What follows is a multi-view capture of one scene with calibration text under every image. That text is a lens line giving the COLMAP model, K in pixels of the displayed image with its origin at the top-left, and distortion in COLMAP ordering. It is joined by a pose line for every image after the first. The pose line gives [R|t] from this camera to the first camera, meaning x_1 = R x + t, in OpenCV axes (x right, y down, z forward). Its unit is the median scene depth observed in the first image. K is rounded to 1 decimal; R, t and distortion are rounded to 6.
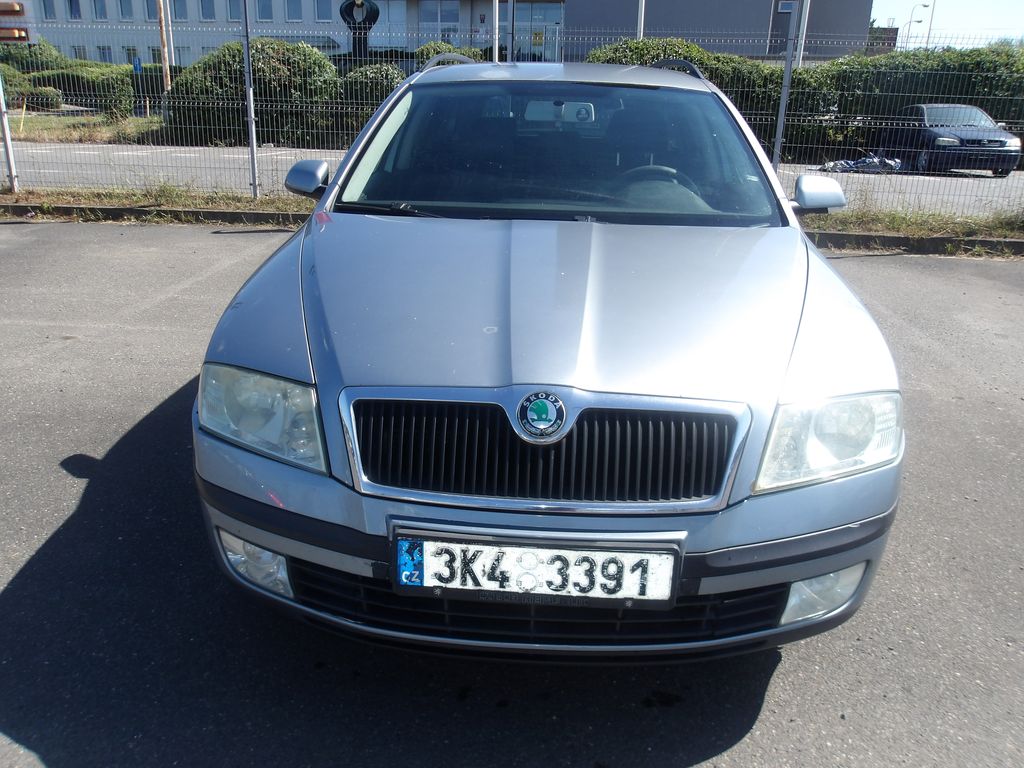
lens RADIAL K [[876.6, 0, 510.1], [0, 876.6, 360.0], [0, 0, 1]] dist [-0.012054, 0.002589]
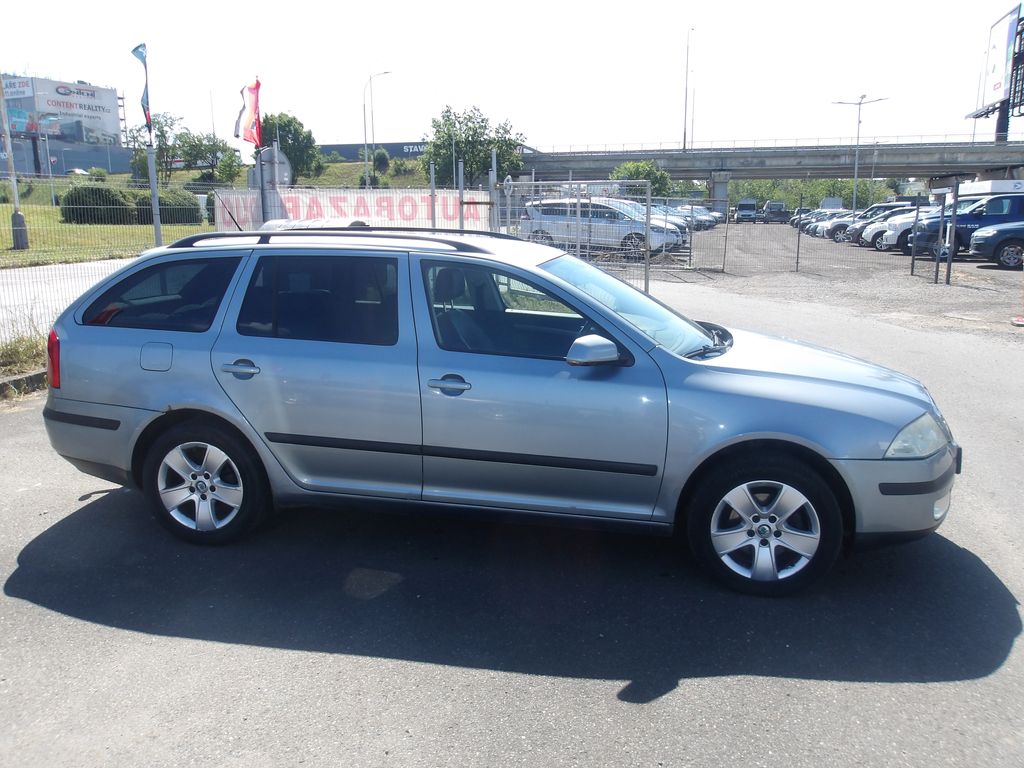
lens RADIAL K [[862.4, 0, 512.0], [0, 862.4, 384.0], [0, 0, 1]] dist [-0.016111, 0.012827]
pose [[0.110951, -0.220689, 0.969013, -2.452128], [0.288374, 0.940233, 0.181116, -0.730383], [-0.951068, 0.259343, 0.167961, 1.665468]]
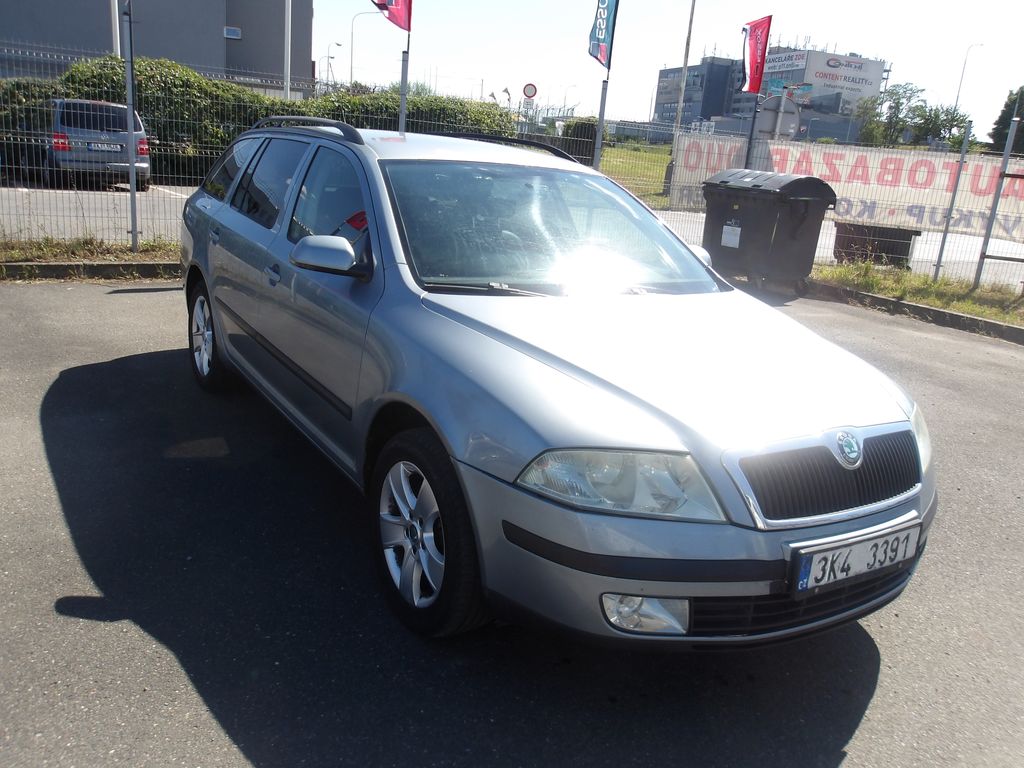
lens RADIAL K [[875.1, 0, 524.7], [0, 875.1, 383.0], [0, 0, 1]] dist [-0.002263, 0.001154]
pose [[0.794148, -0.105551, 0.598488, -1.180846], [0.102586, 0.993953, 0.039172, -0.146881], [-0.599003, 0.030288, 0.800174, 0.179831]]
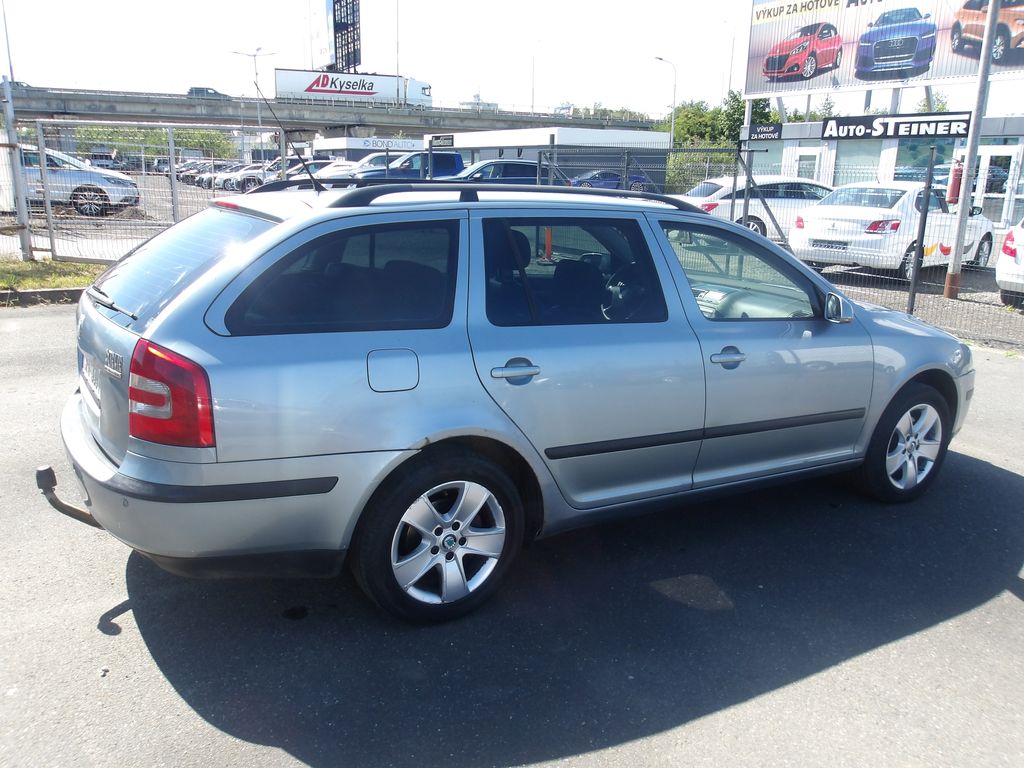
lens RADIAL K [[862.4, 0, 512.0], [0, 862.4, 384.0], [0, 0, 1]] dist [-0.016111, 0.012827]
pose [[-0.578025, -0.234825, 0.781501, -1.651937], [0.195764, 0.889828, 0.412168, -1.239098], [-0.792189, 0.391233, -0.468373, 3.520304]]
